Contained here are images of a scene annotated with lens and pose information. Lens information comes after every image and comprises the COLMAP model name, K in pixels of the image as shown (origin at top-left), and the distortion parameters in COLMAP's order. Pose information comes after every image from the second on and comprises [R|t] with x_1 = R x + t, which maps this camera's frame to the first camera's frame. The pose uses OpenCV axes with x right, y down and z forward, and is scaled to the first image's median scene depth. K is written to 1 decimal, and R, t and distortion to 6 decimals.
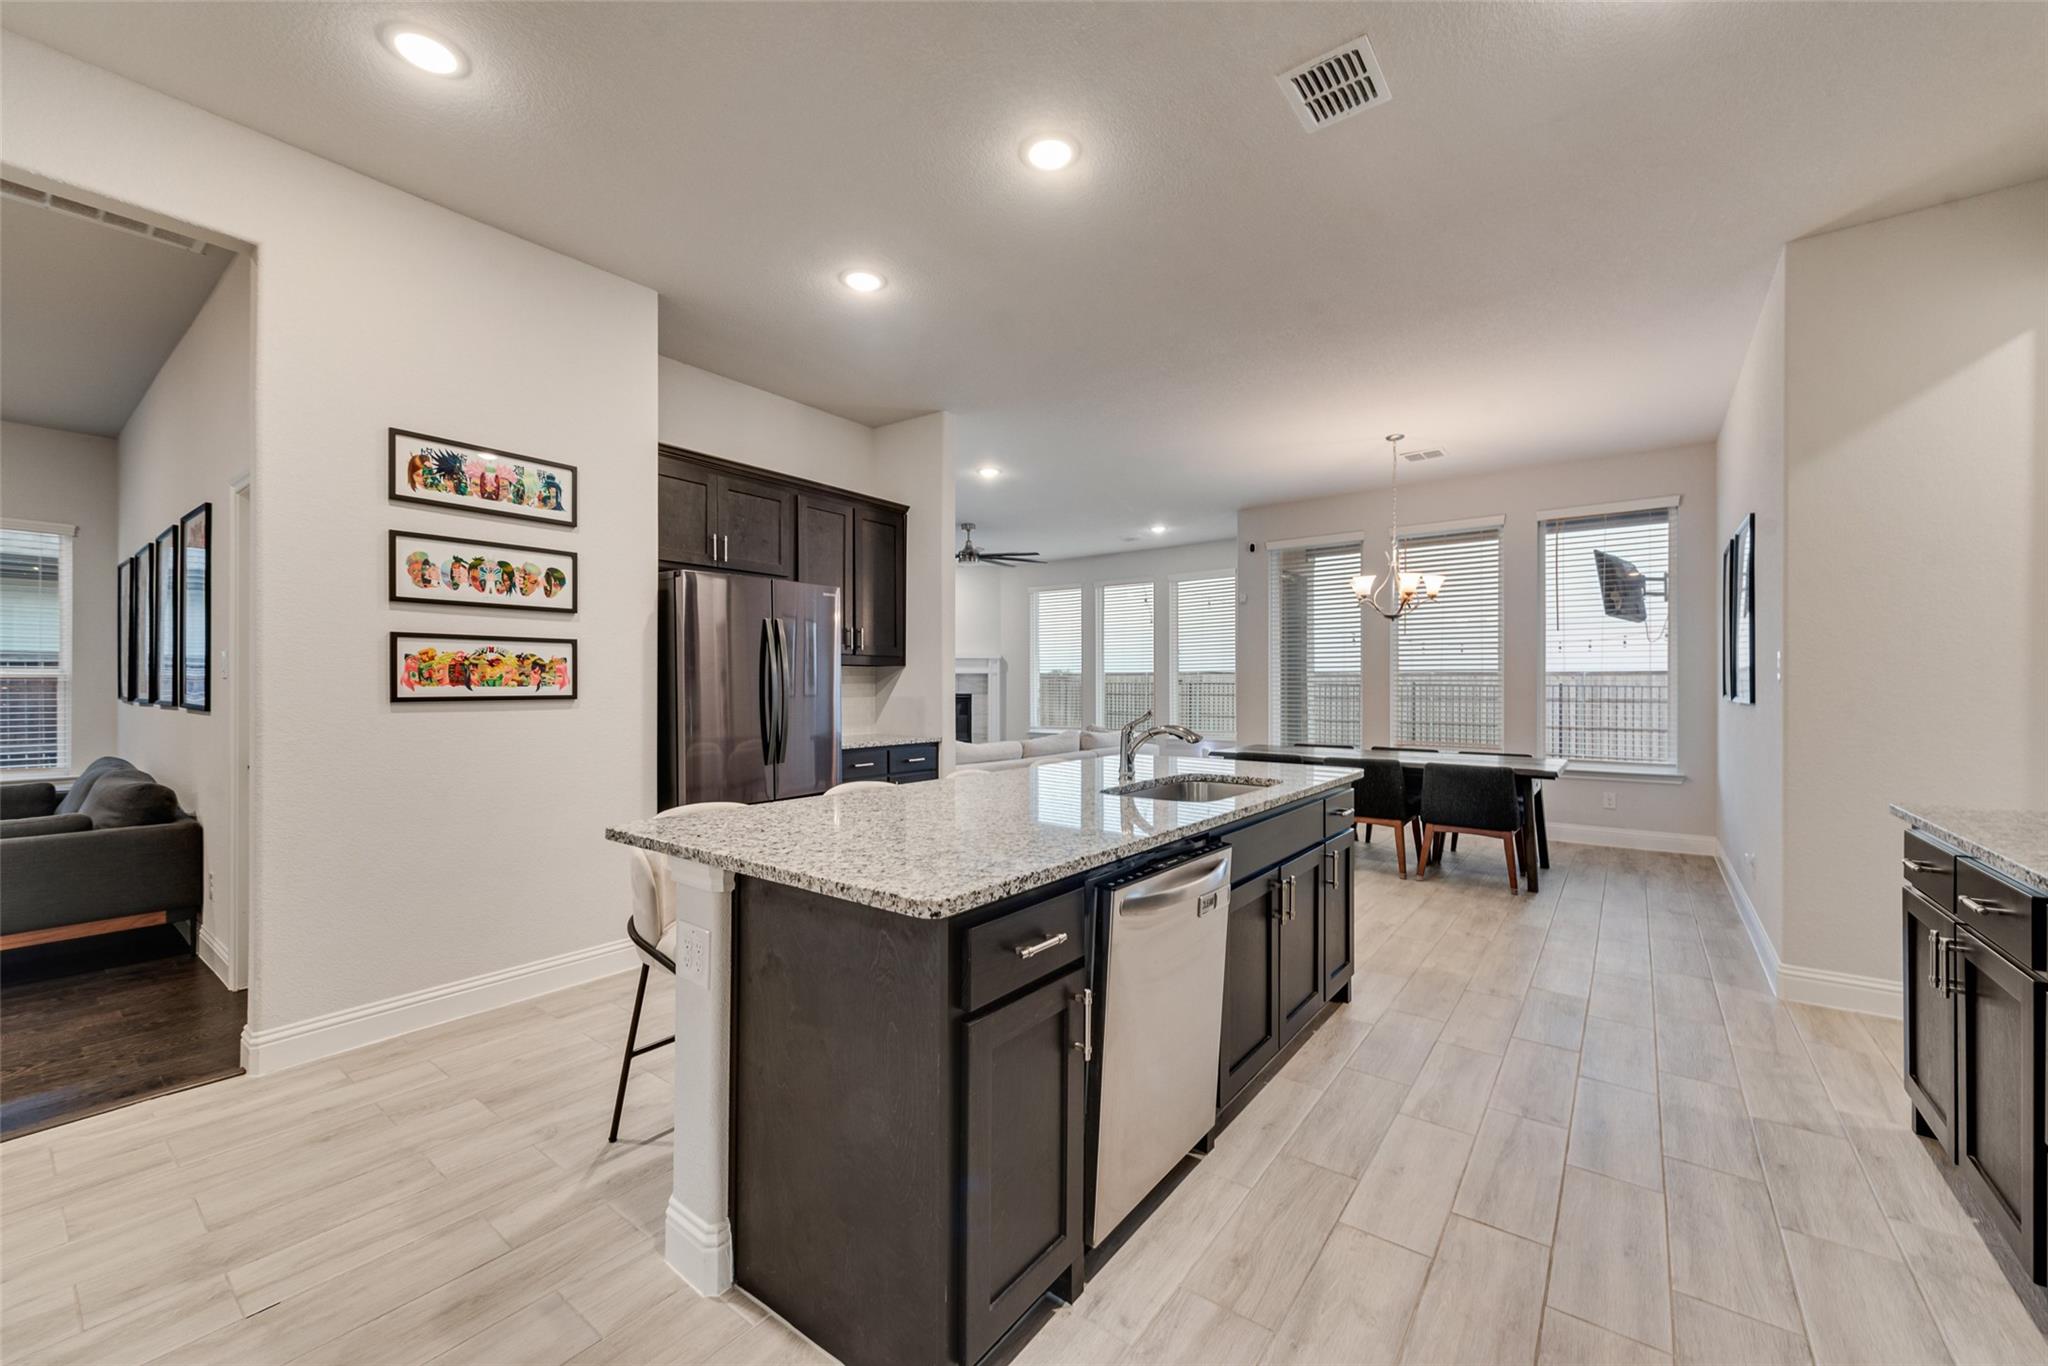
lens RADIAL K [[798.7, 0, 1015.3], [0, 798.7, 685.7], [0, 0, 1]] dist [0.013883, -0.003800]
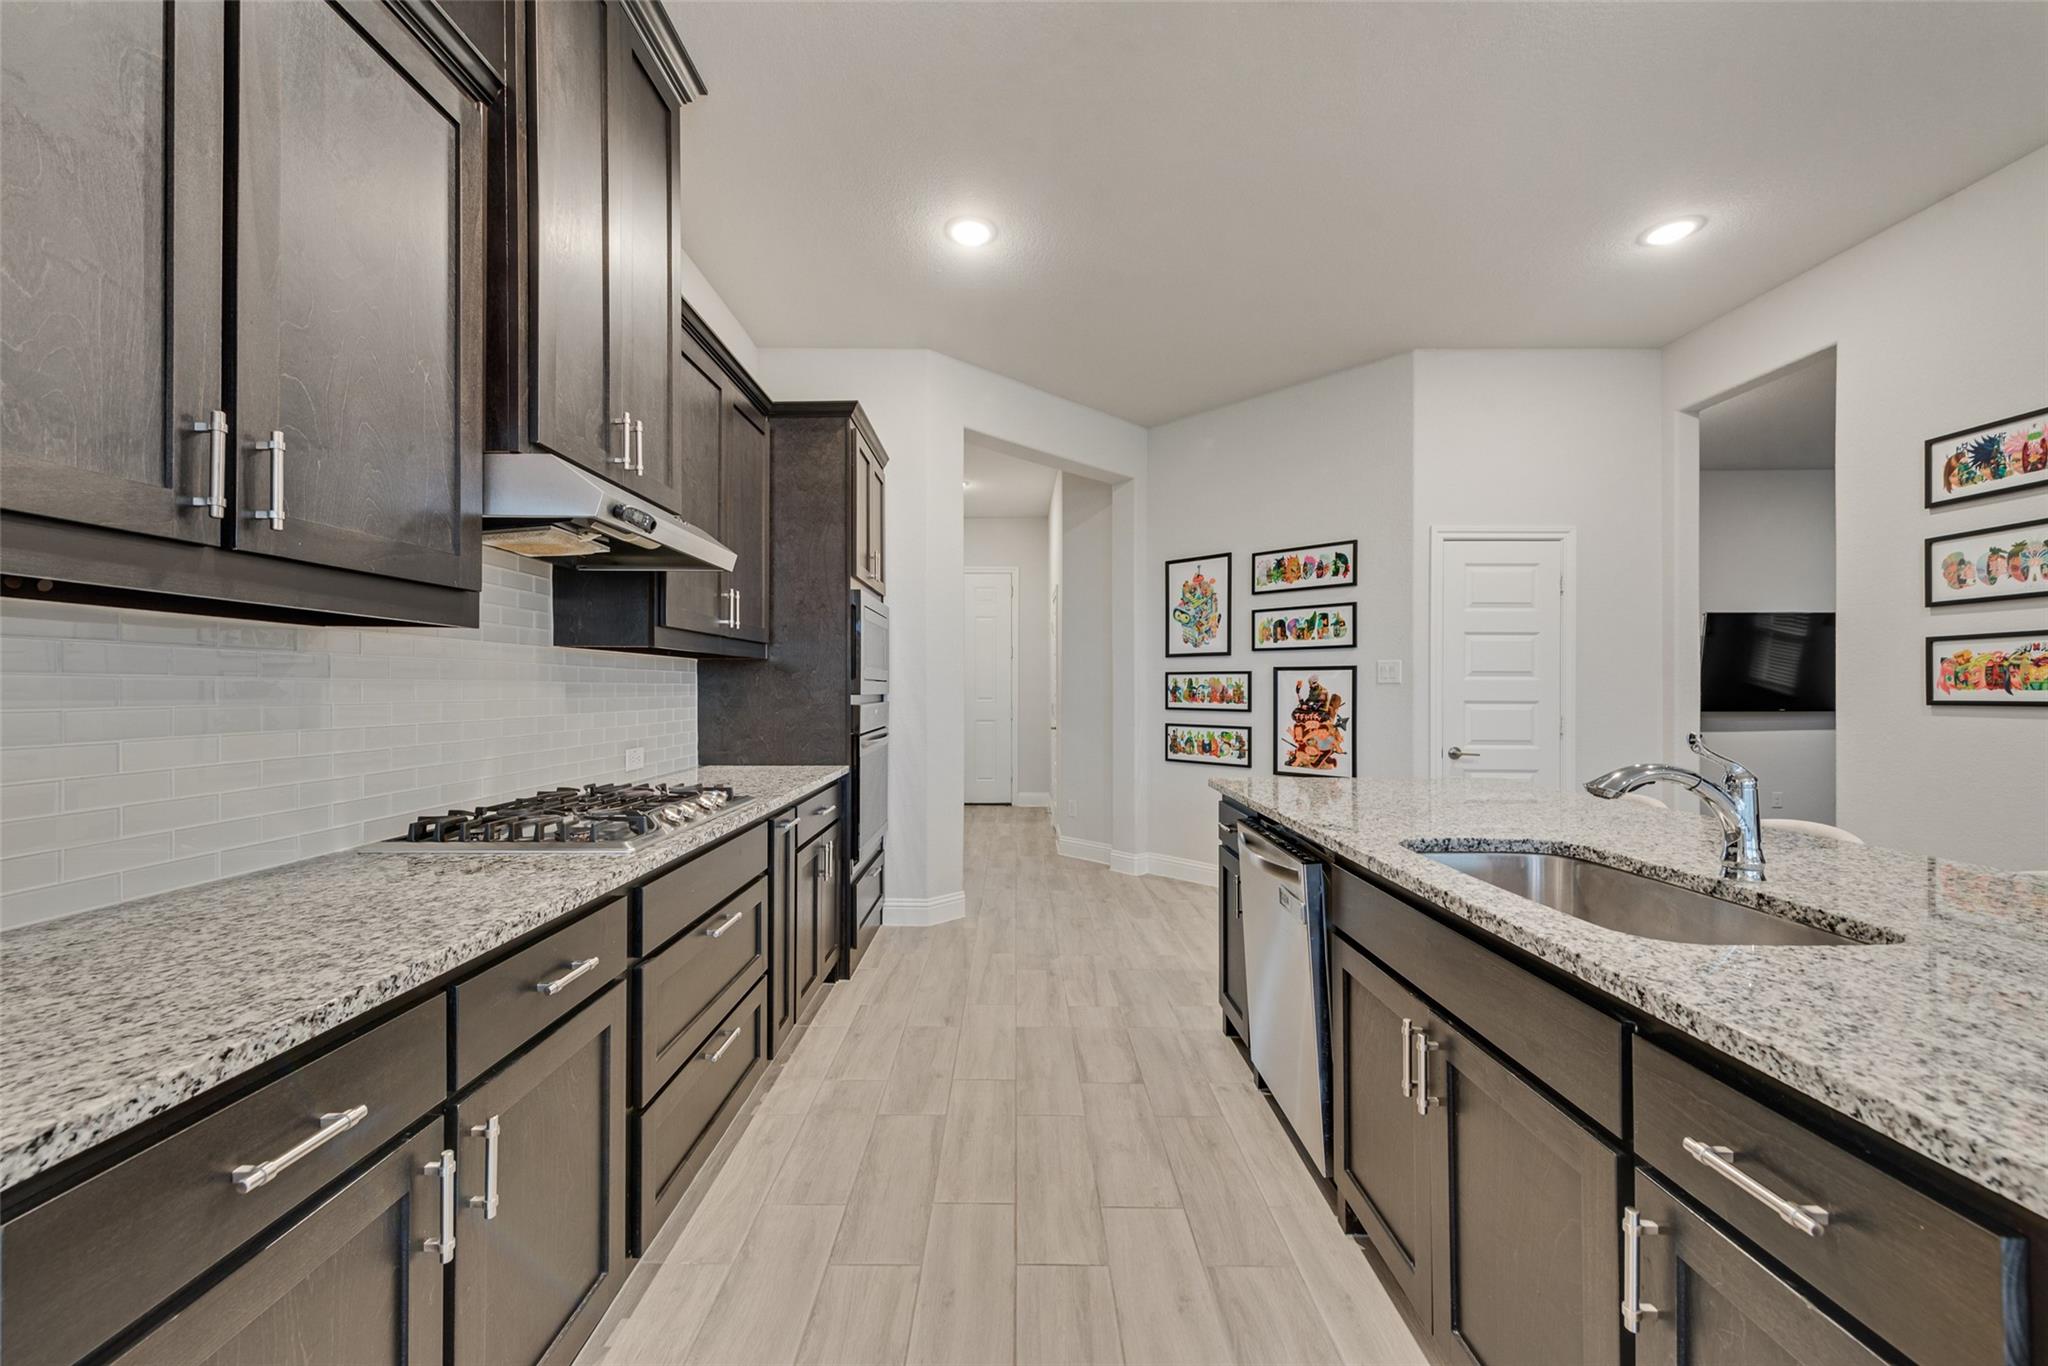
lens RADIAL K [[798.7, 0, 1015.3], [0, 798.7, 685.7], [0, 0, 1]] dist [0.013883, -0.003800]
pose [[-0.792030, -0.005443, -0.610458, 0.761695], [-0.003260, 0.999984, -0.004685, 0.003959], [0.610473, -0.001721, -0.792035, 1.069565]]
